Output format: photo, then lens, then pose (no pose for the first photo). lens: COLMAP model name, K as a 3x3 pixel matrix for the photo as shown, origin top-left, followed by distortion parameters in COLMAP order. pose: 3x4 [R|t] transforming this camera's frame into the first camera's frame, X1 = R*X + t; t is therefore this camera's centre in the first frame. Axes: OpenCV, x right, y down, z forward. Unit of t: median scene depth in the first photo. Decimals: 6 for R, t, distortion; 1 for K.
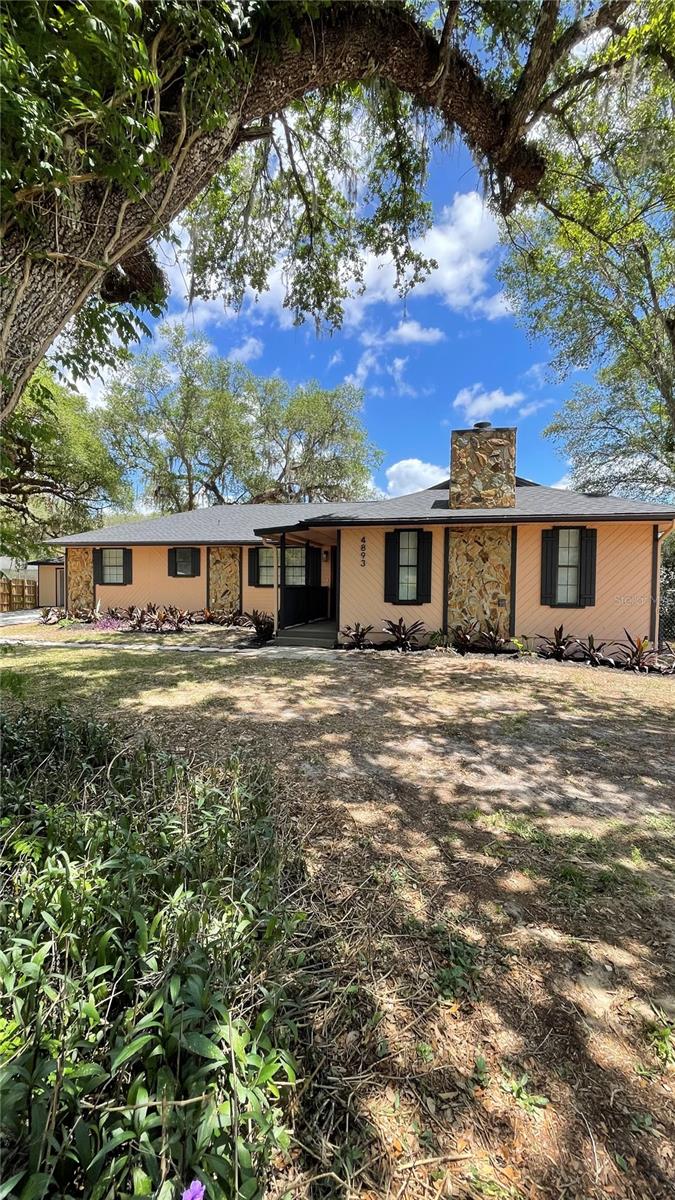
lens RADIAL K [[483.6, 0, 333.1], [0, 483.6, 598.0], [0, 0, 1]] dist [-0.003259, -0.000064]
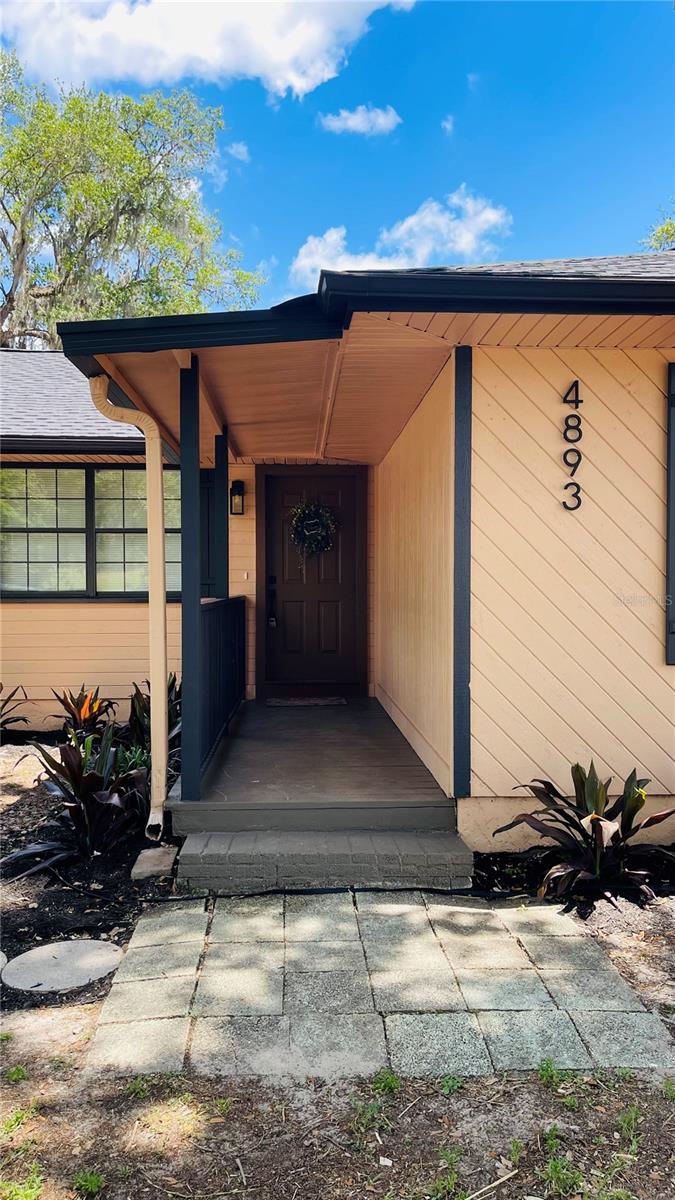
lens RADIAL K [[901.6, 0, 336.1], [0, 901.6, 601.9], [0, 0, 1]] dist [0.056809, -0.002886]
pose [[0.957344, -0.006483, 0.288877, -0.159476], [0.012467, 0.999744, -0.018879, -0.014182], [-0.288680, 0.021675, 0.957180, 0.585422]]
